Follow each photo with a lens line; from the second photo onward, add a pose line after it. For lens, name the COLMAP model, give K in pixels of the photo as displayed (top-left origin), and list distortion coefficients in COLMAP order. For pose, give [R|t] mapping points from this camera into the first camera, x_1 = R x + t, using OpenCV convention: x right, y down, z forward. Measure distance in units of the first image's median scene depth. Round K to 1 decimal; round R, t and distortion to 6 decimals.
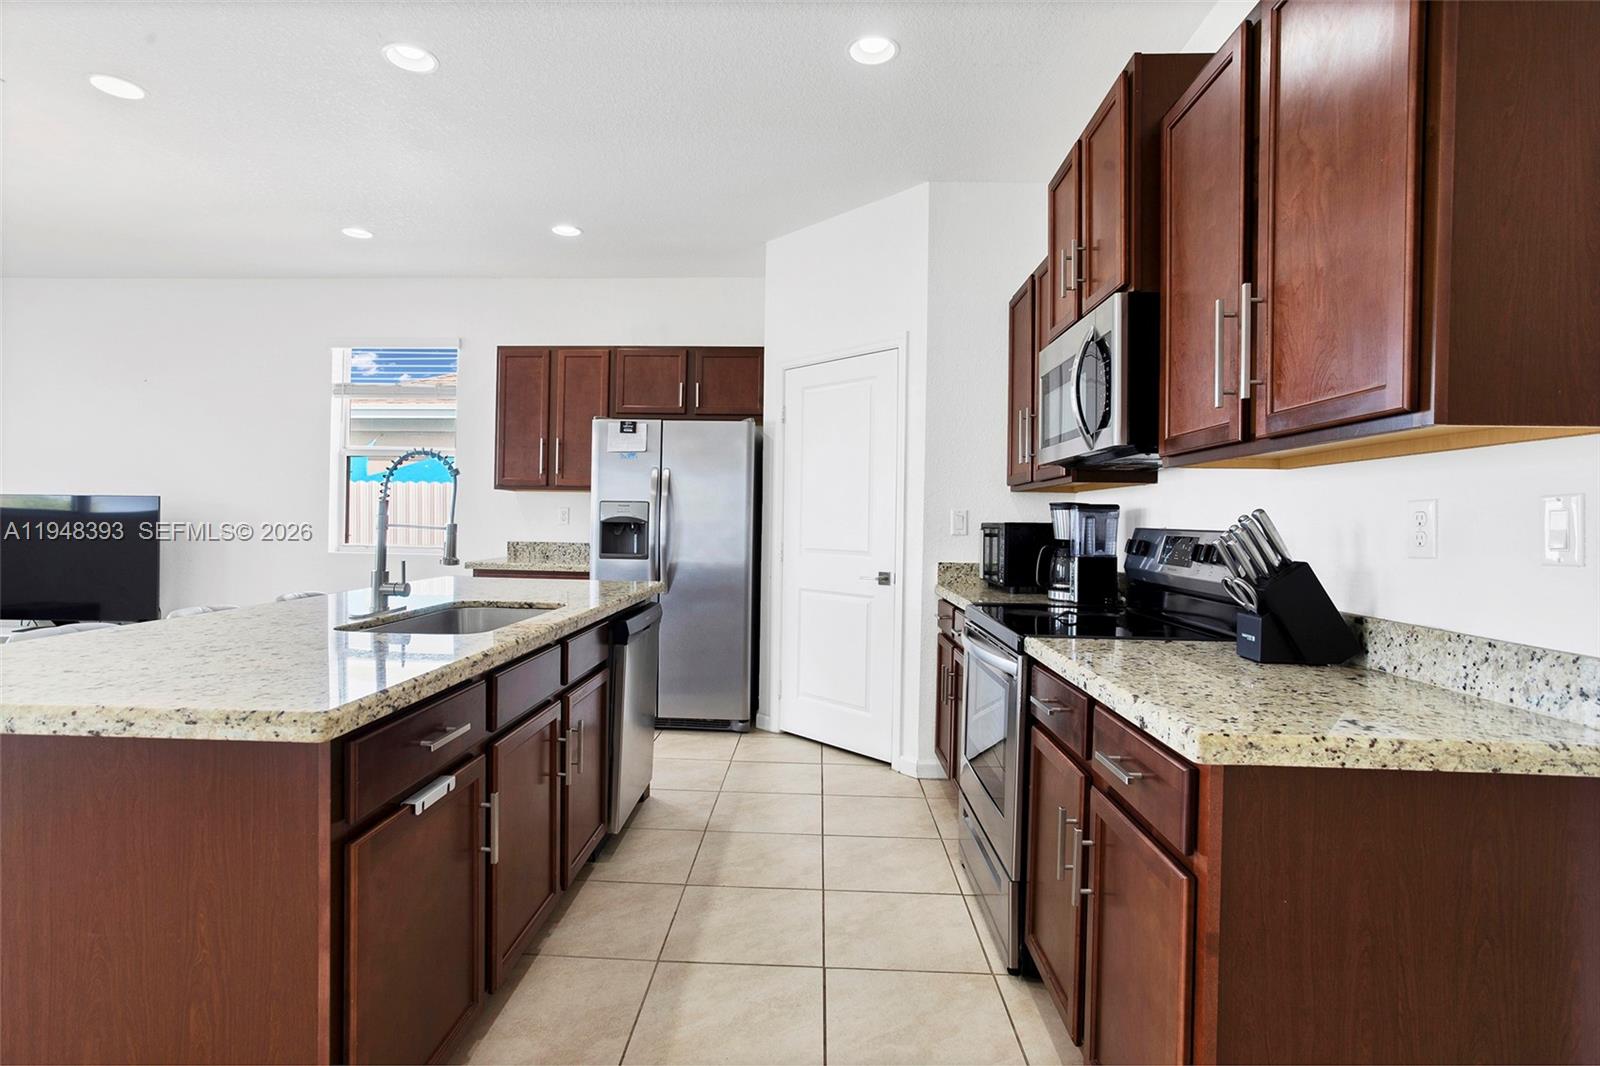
lens RADIAL K [[801.0, 0, 788.6], [0, 801.0, 522.5], [0, 0, 1]] dist [-0.001187, 0.000173]
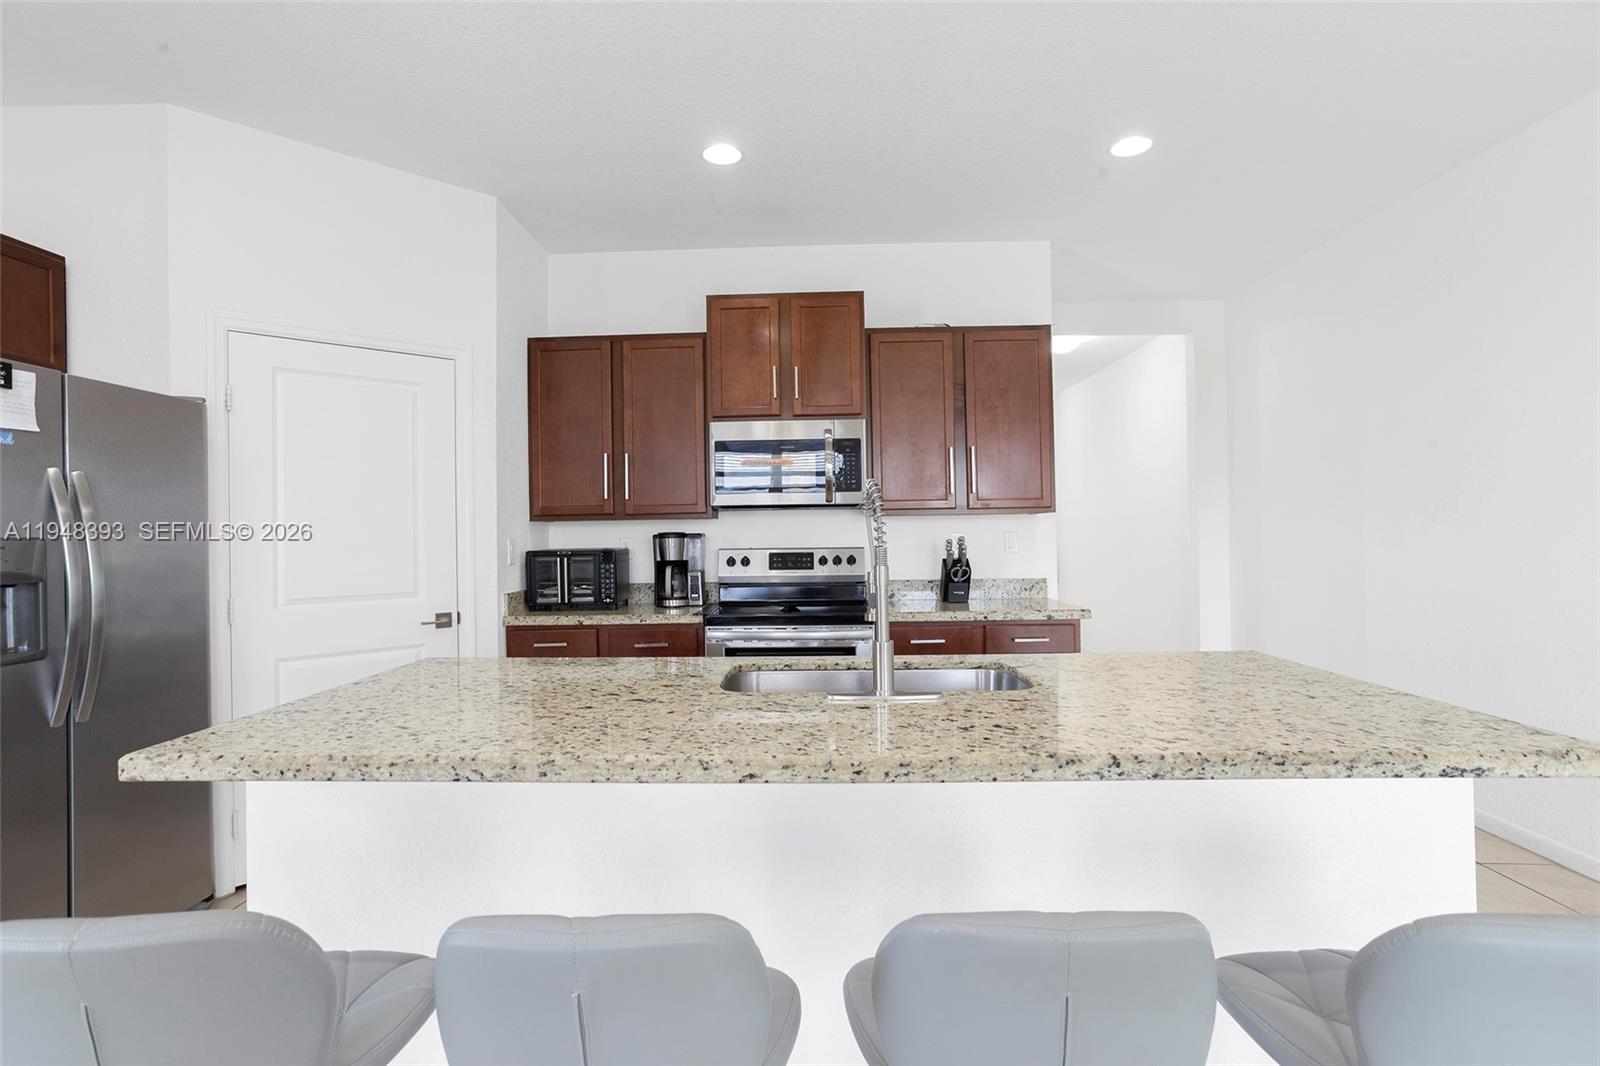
lens RADIAL K [[772.9, 0, 789.4], [0, 772.9, 528.5], [0, 0, 1]] dist [-0.019577, 0.000205]
pose [[0.000495, -0.006776, 0.999977, -0.721551], [0.020051, 0.999776, 0.006764, -0.027902], [-0.999799, 0.020047, 0.000631, 0.627260]]
